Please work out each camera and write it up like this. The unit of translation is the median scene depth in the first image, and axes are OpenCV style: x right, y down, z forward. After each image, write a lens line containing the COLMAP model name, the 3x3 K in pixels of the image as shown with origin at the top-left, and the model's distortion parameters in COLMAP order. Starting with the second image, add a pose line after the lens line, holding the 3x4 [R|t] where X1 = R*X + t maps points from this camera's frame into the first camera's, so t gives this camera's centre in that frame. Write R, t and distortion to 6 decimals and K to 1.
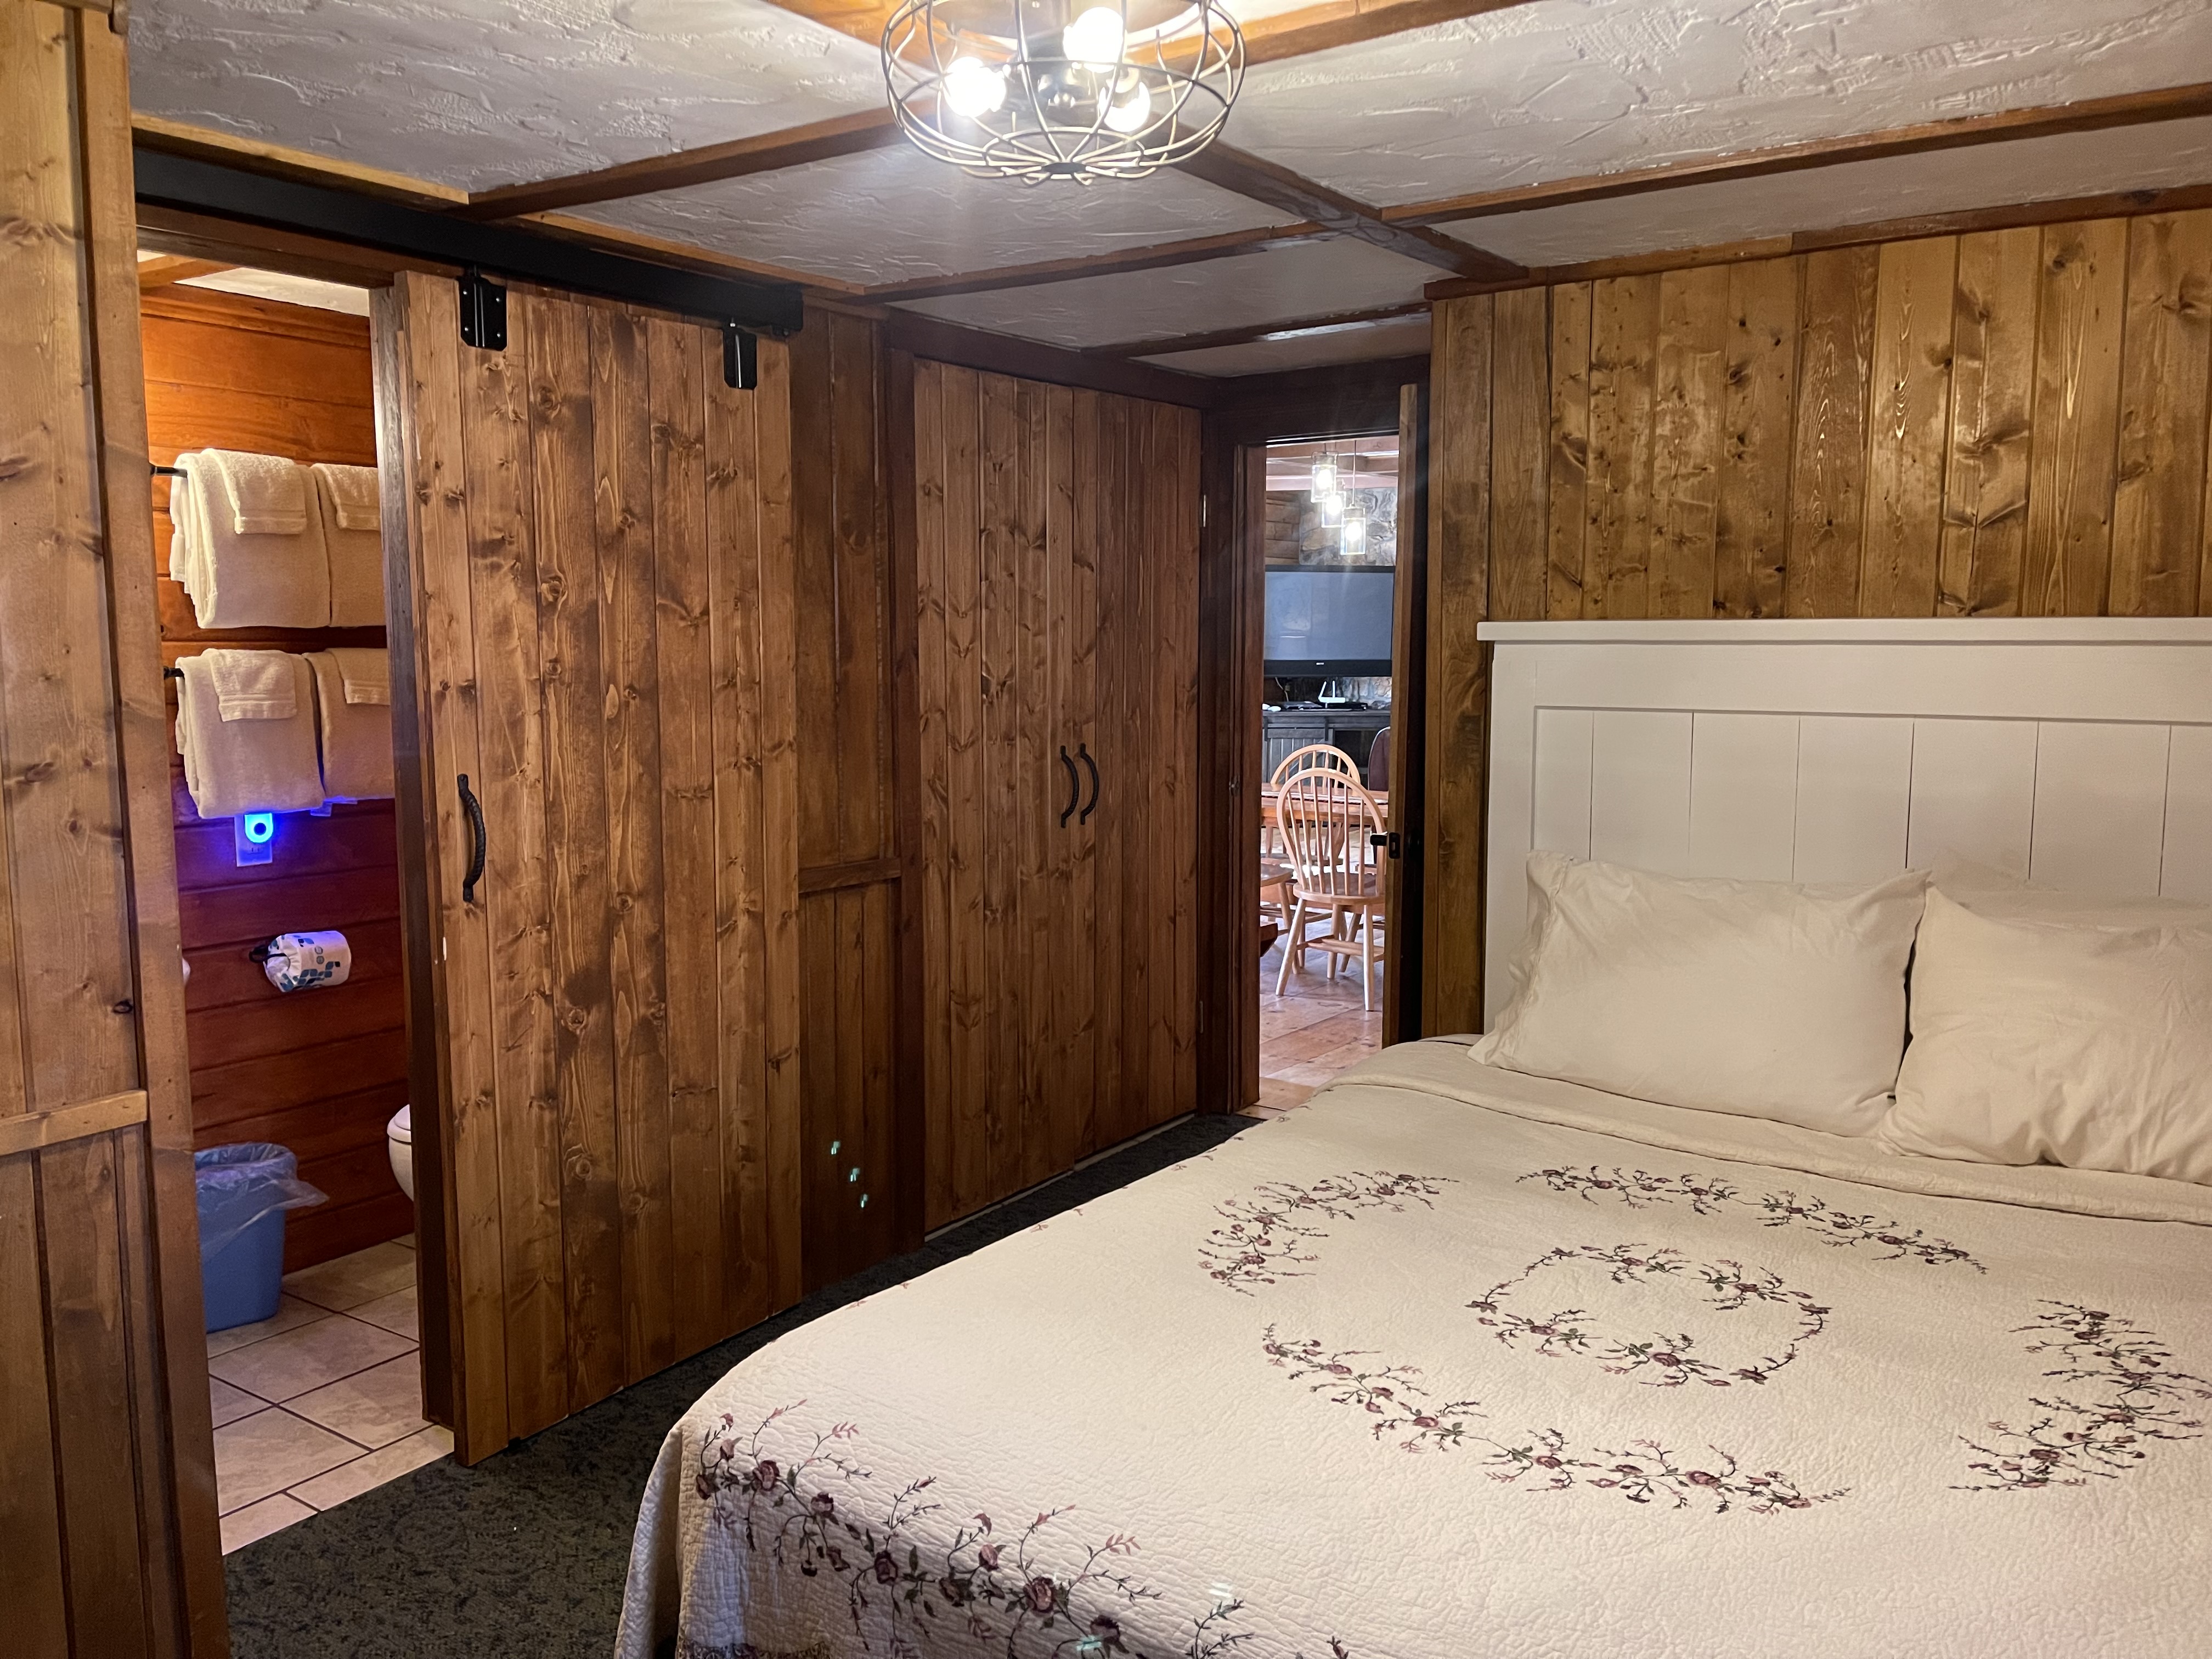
lens RADIAL K [[1677.4, 0, 1100.6], [0, 1677.4, 830.6], [0, 0, 1]] dist [0.073376, -0.092390]
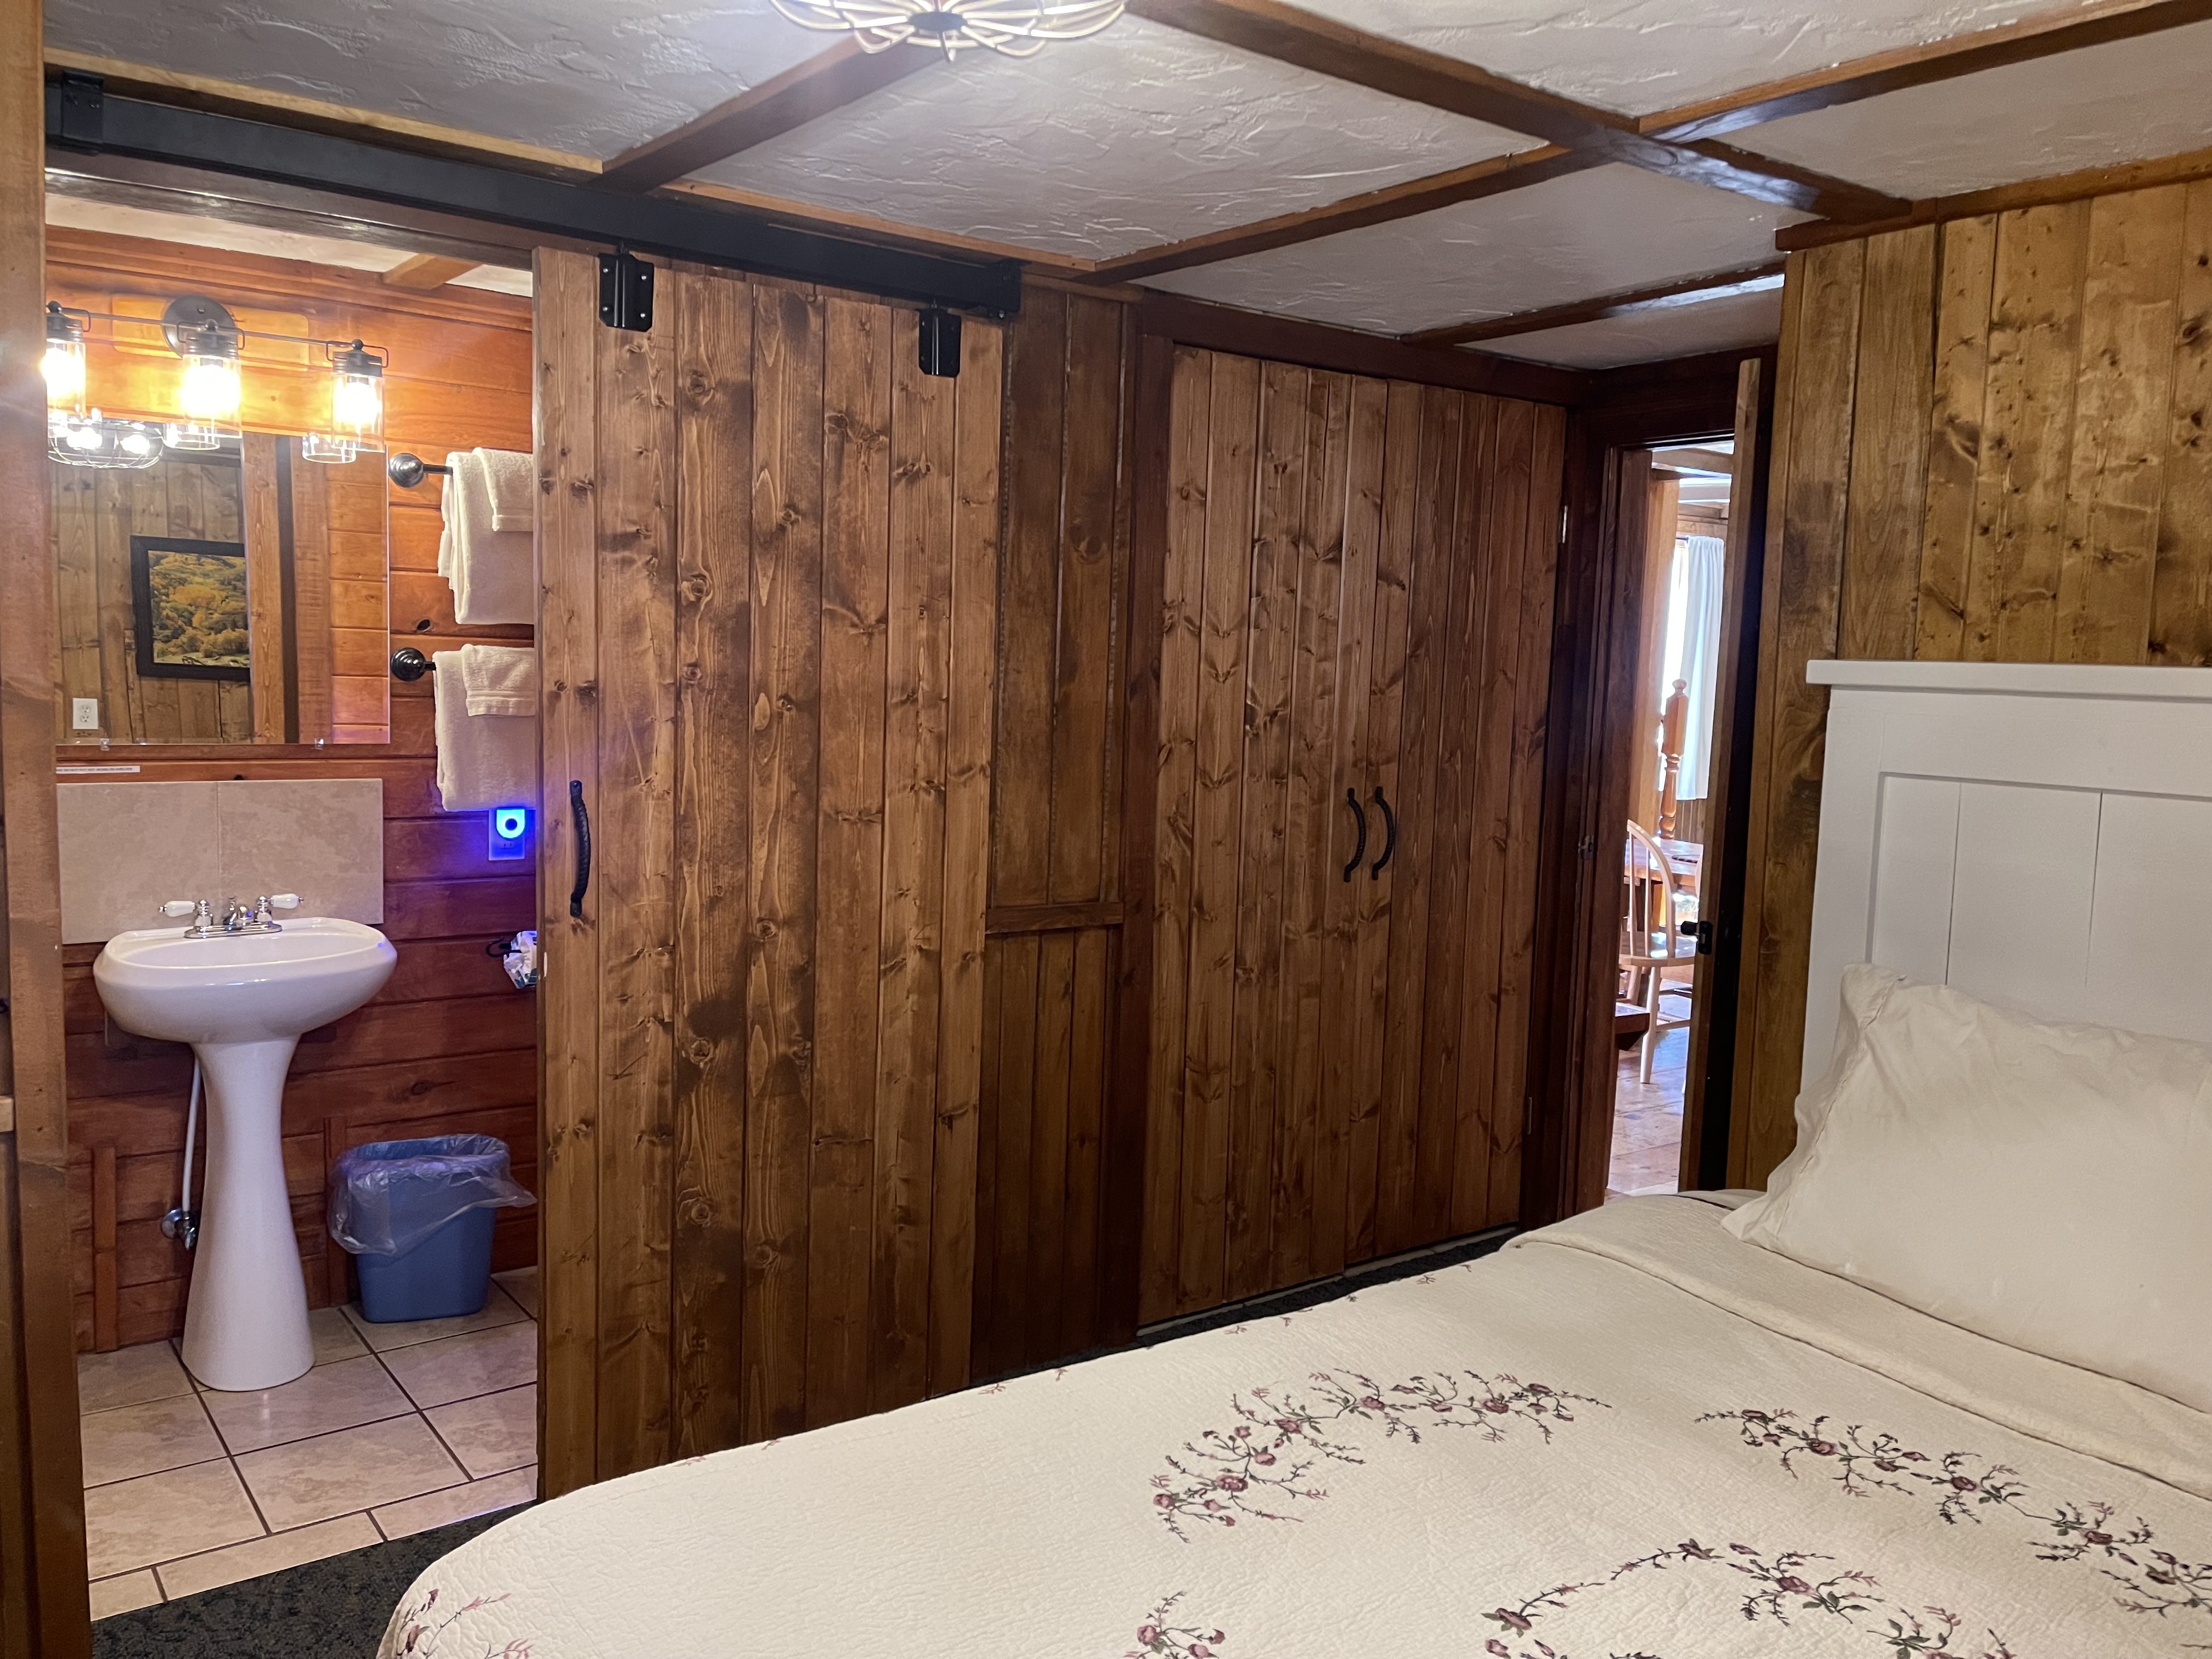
lens RADIAL K [[1677.4, 0, 1106.4], [0, 1677.4, 822.8], [0, 0, 1]] dist [0.073376, -0.092390]
pose [[0.949738, 0.064492, -0.306332, 0.163040], [-0.071655, 0.997355, -0.012182, -0.016692], [0.304736, 0.033520, 0.951847, 0.168073]]
